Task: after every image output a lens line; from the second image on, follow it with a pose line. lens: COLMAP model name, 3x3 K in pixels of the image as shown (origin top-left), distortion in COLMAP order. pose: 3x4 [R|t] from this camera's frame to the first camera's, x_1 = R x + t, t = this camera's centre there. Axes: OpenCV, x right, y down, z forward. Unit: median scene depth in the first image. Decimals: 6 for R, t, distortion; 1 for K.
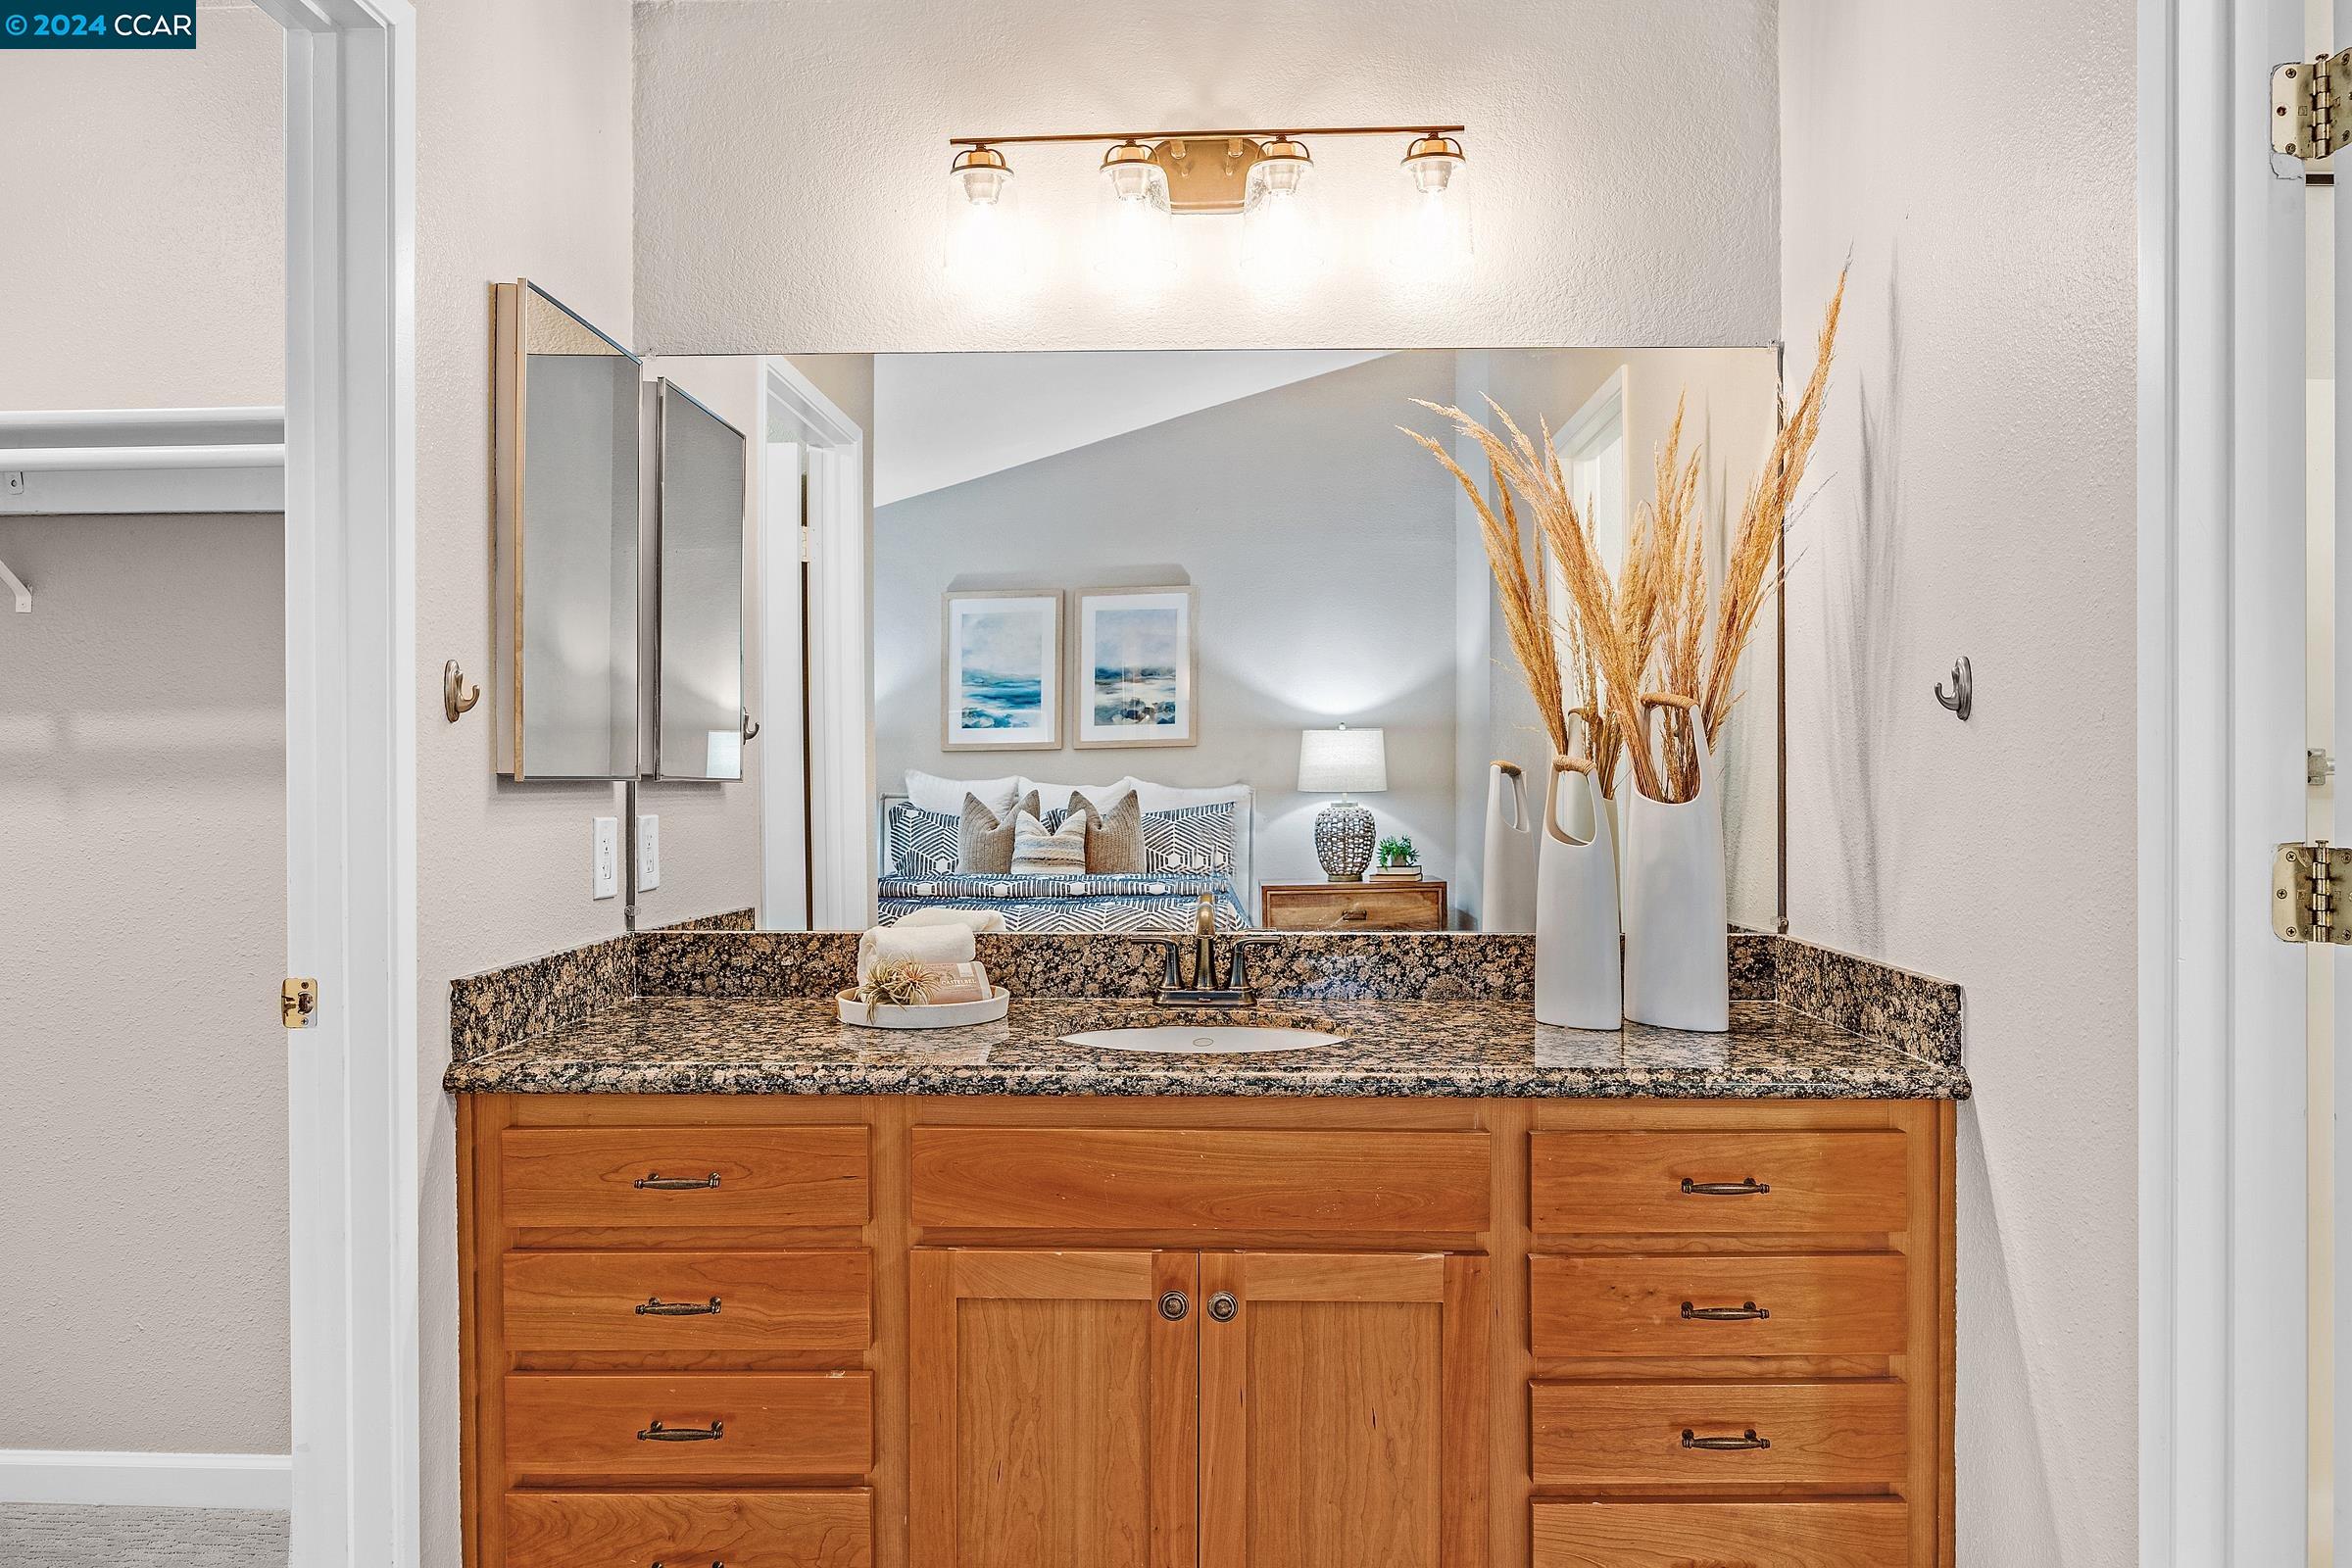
lens RADIAL K [[1537.4, 0, 1170.9], [0, 1537.4, 789.1], [0, 0, 1]] dist [0.002989, 0.000775]
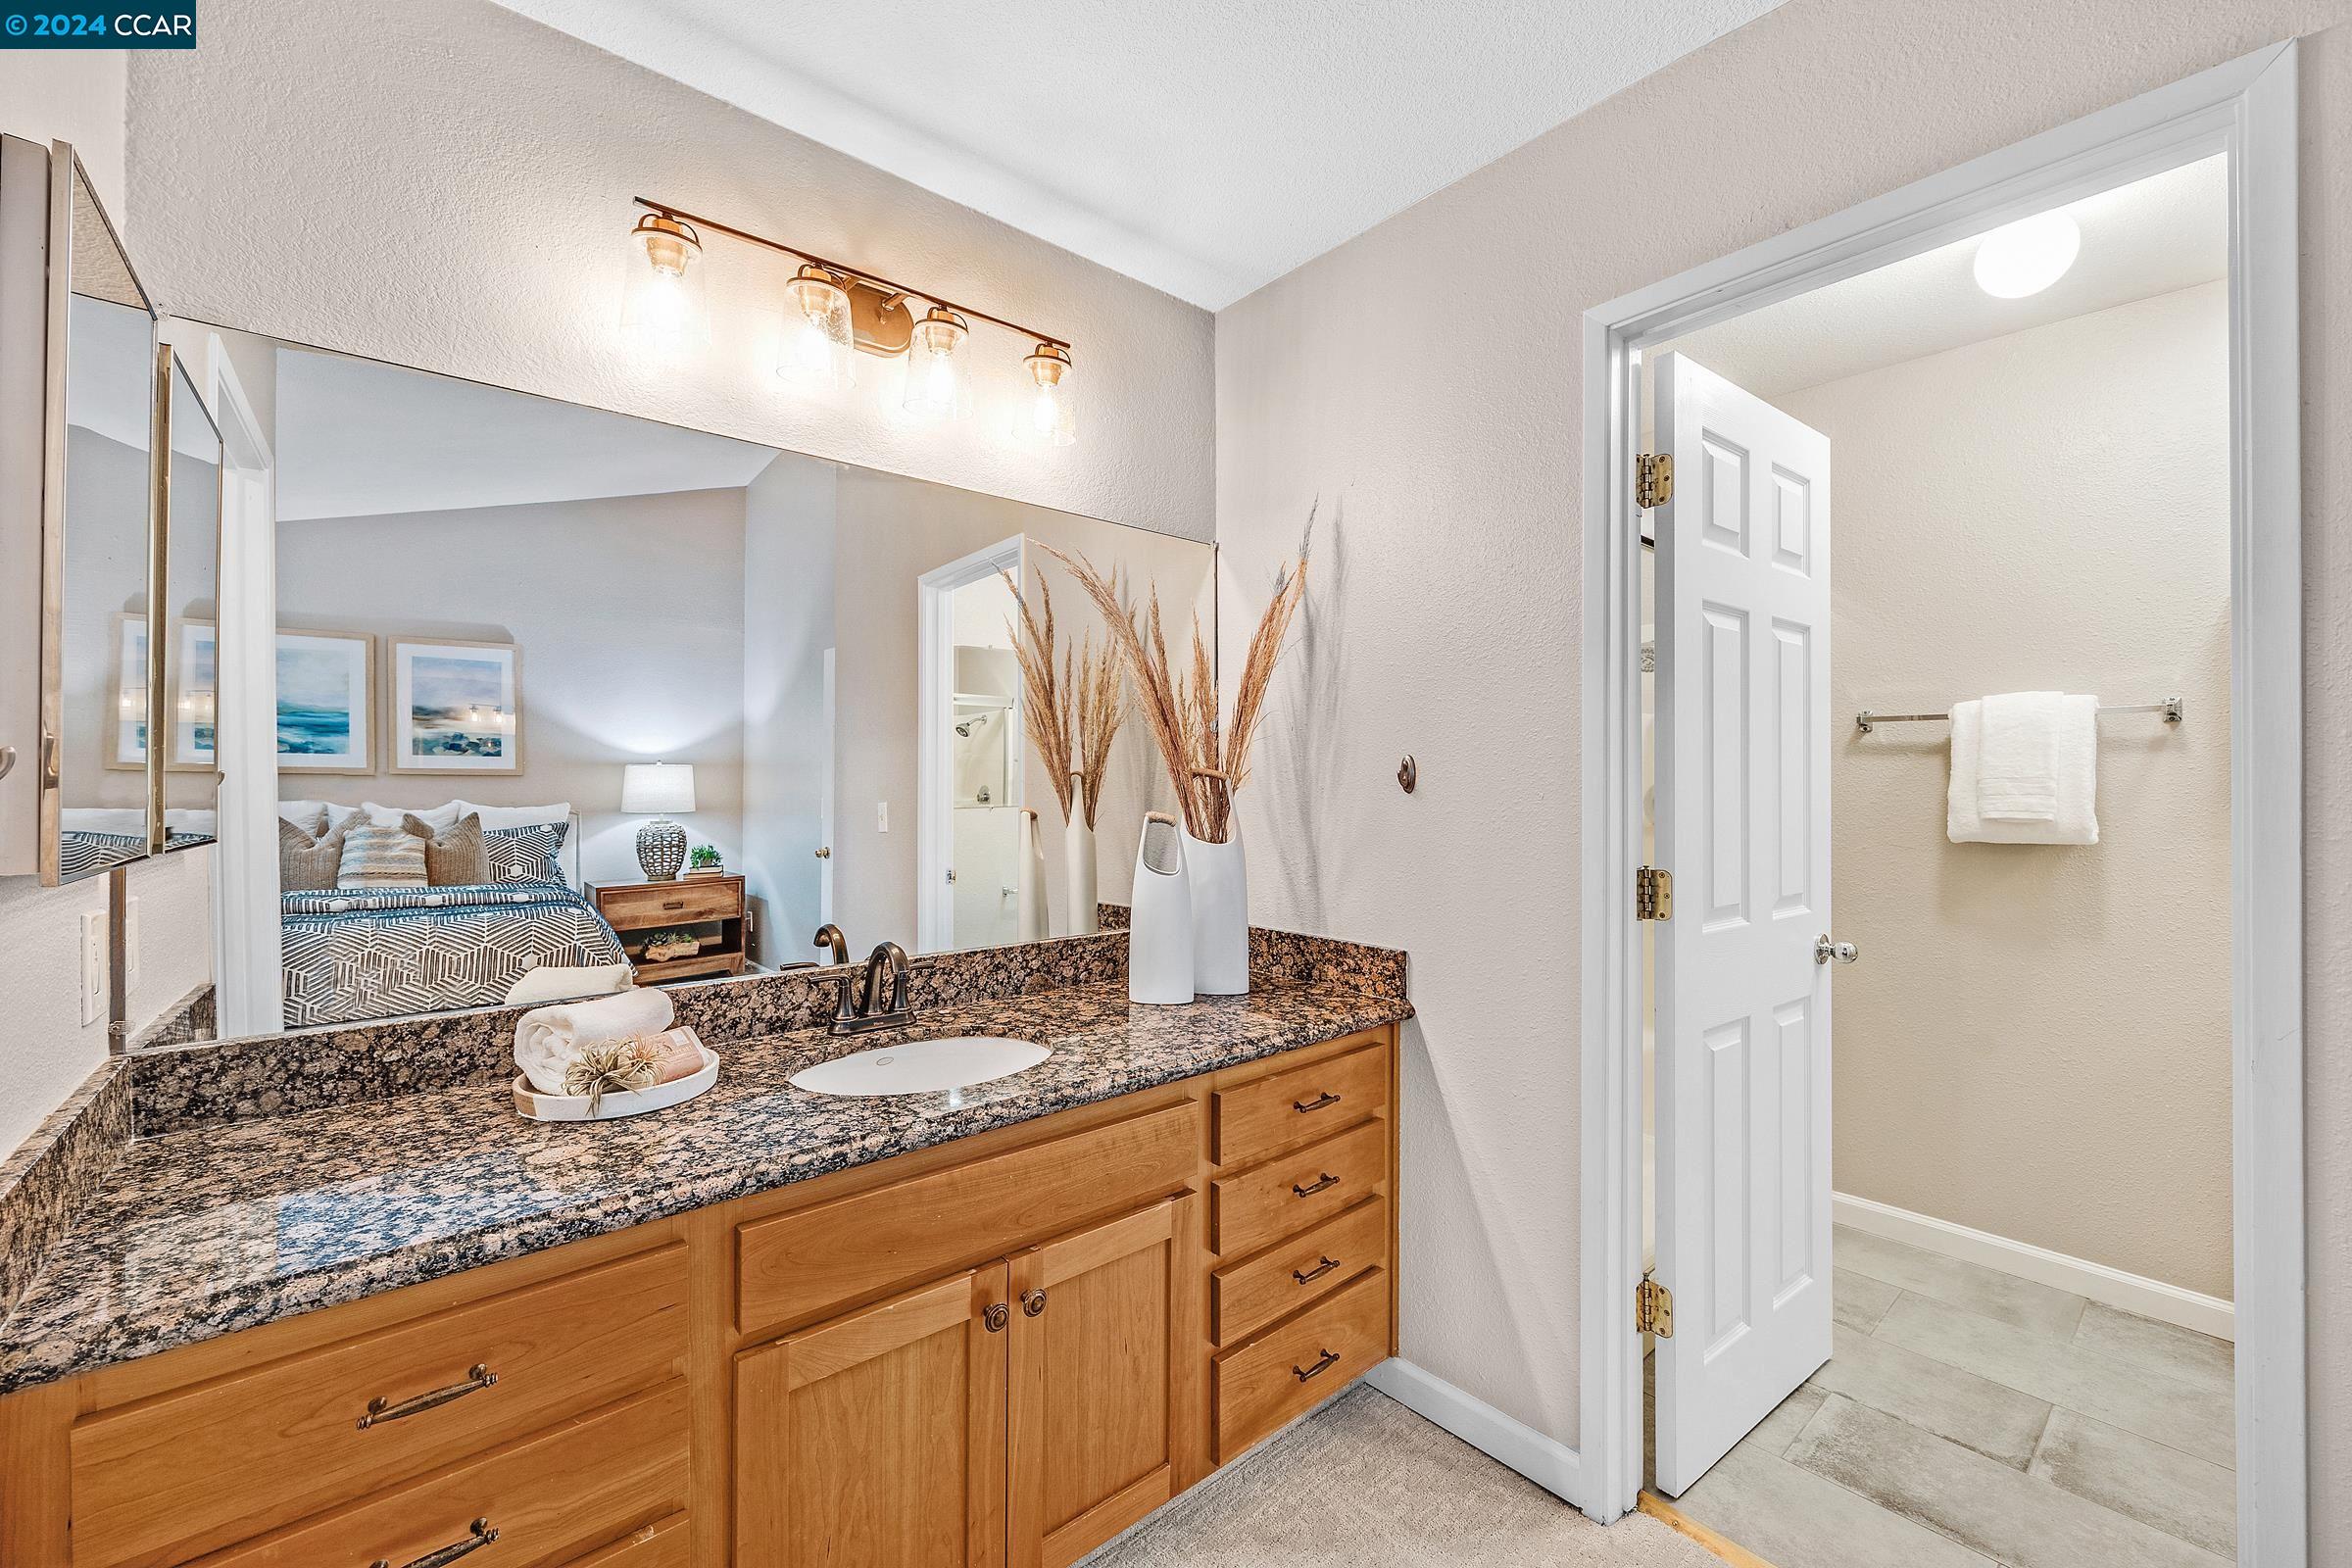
lens RADIAL K [[942.3, 0, 1187.5], [0, 942.3, 790.2], [0, 0, 1]] dist [-0.001339, 0.000288]
pose [[0.746043, -0.001433, 0.665896, -0.298338], [0.005228, 0.999979, -0.003705, -0.038430], [-0.665877, 0.006245, 0.746035, 0.333987]]
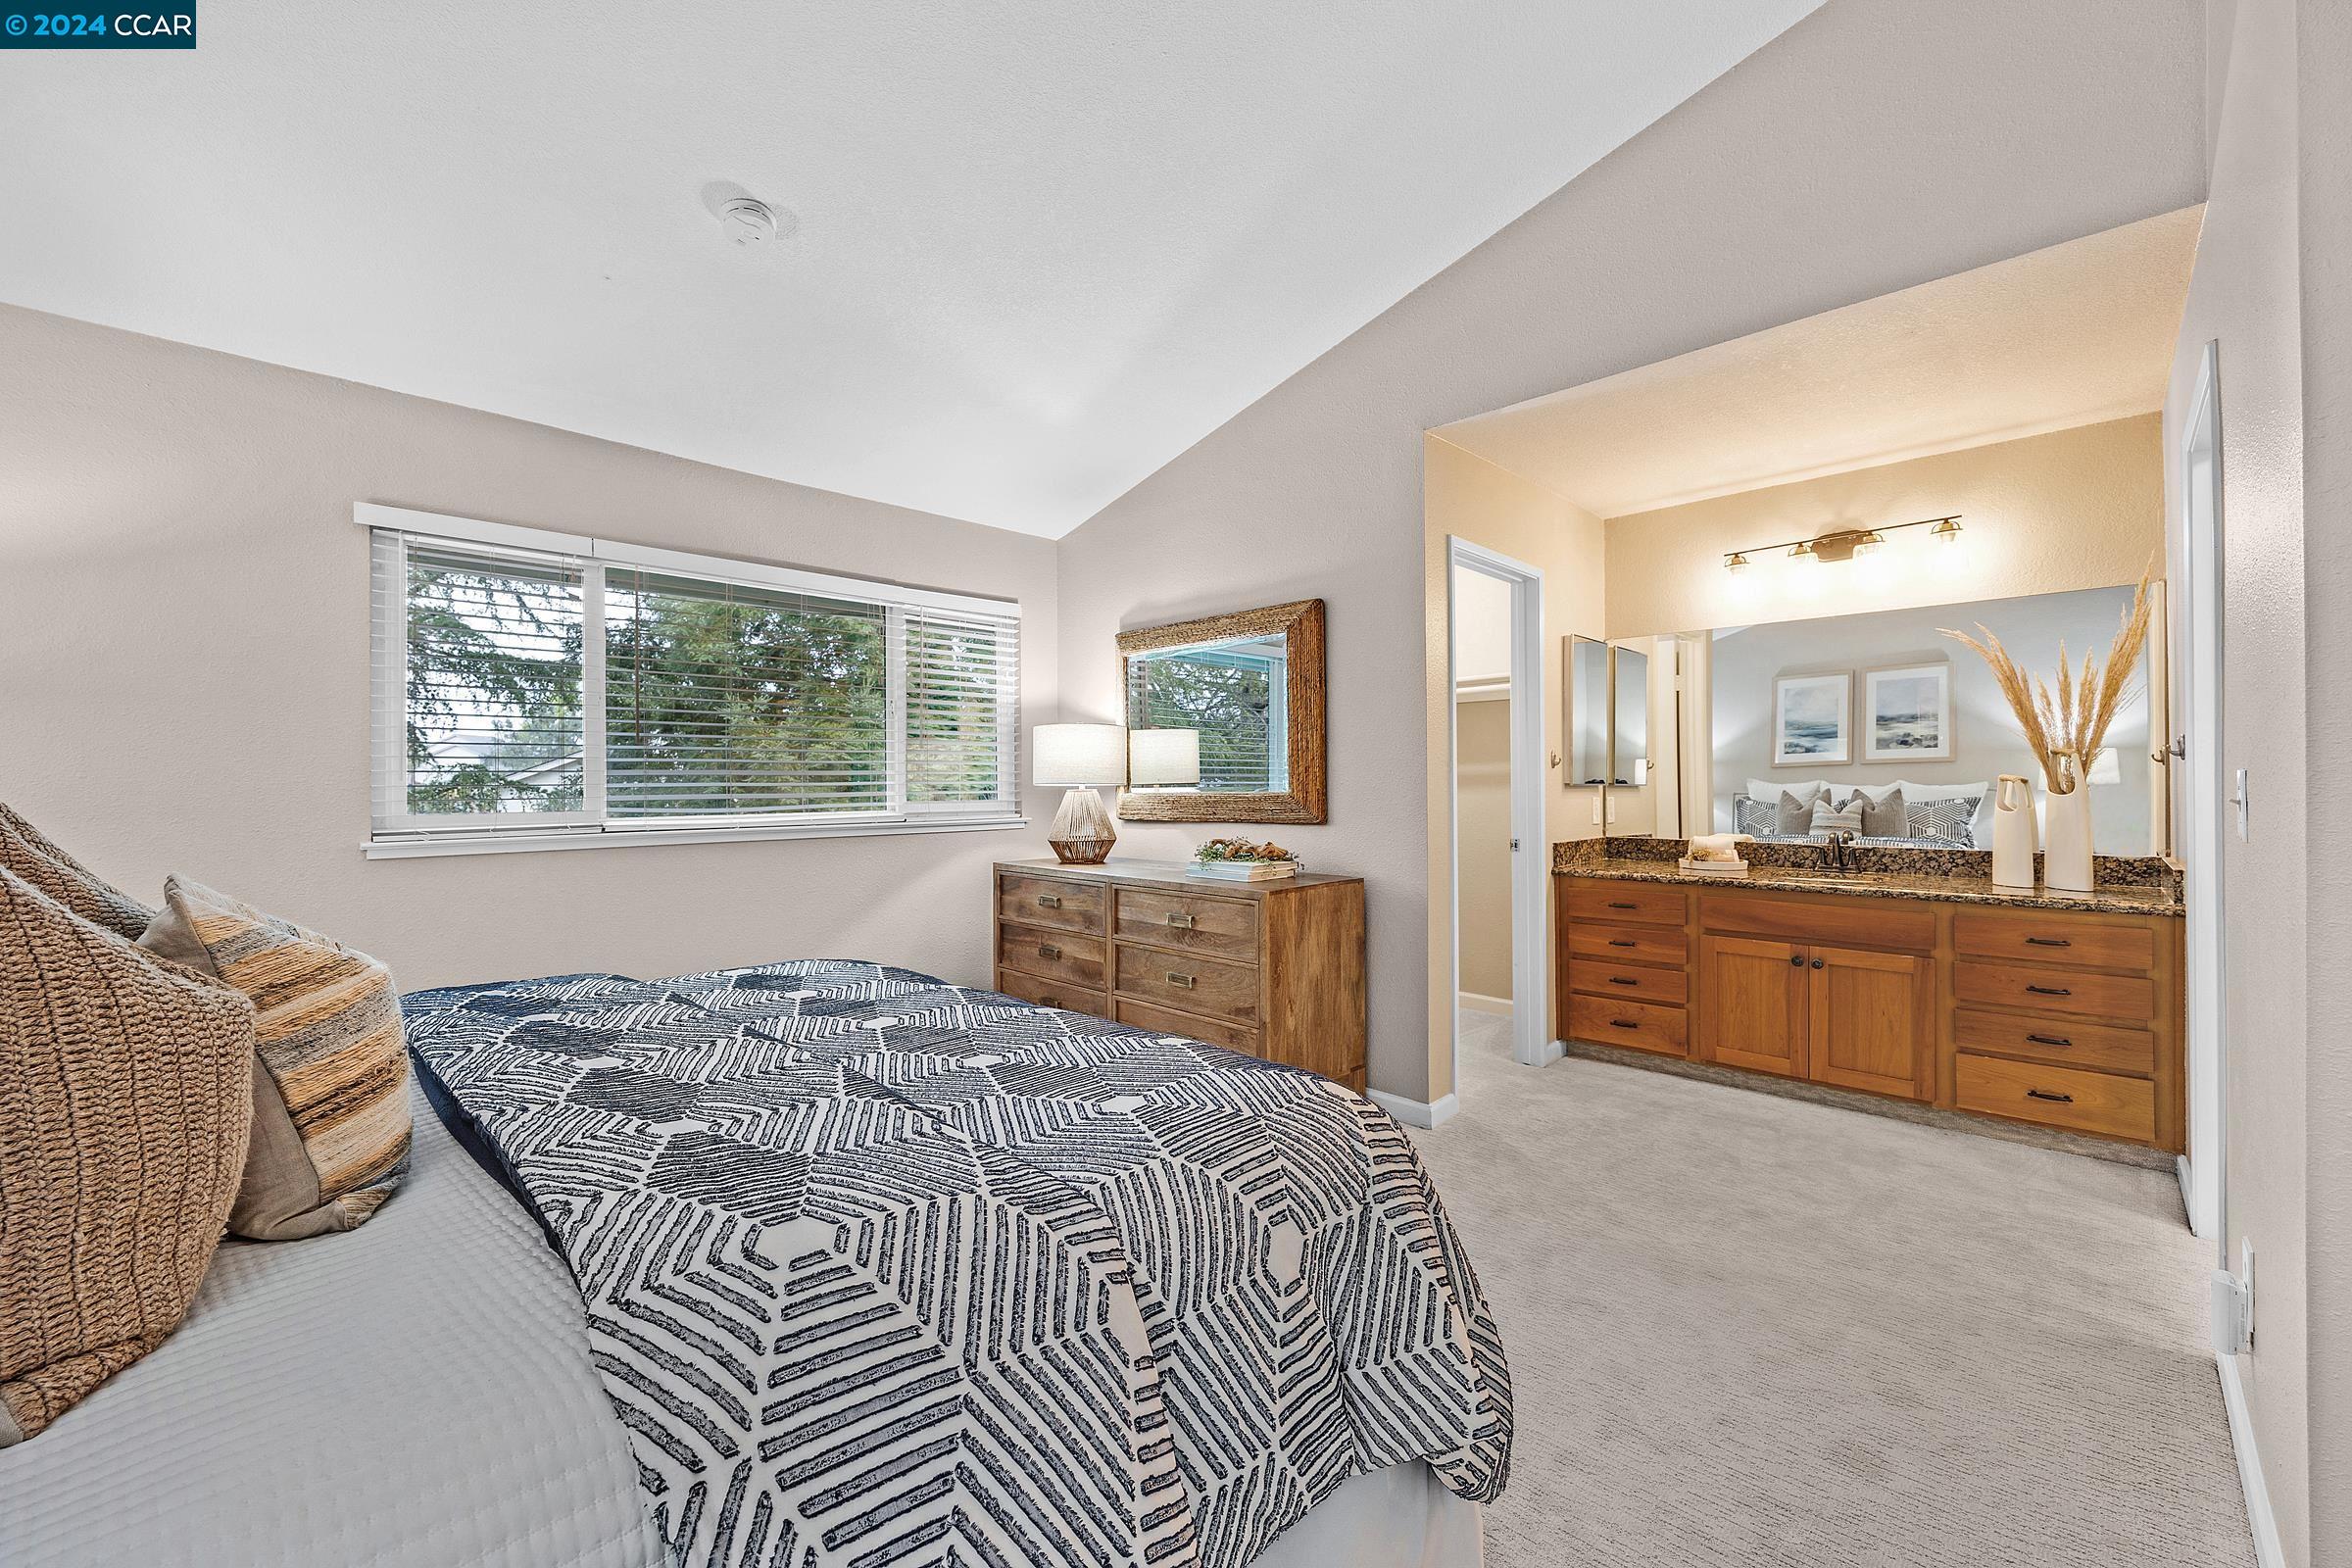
lens RADIAL K [[941.8, 0, 1178.0], [0, 941.8, 782.2], [0, 0, 1]] dist [-0.004006, 0.000280]
pose [[0.735892, -0.001312, -0.677097, 0.299228], [-0.002071, 0.999989, -0.004189, -0.001597], [0.677095, 0.004485, 0.735882, -0.981196]]
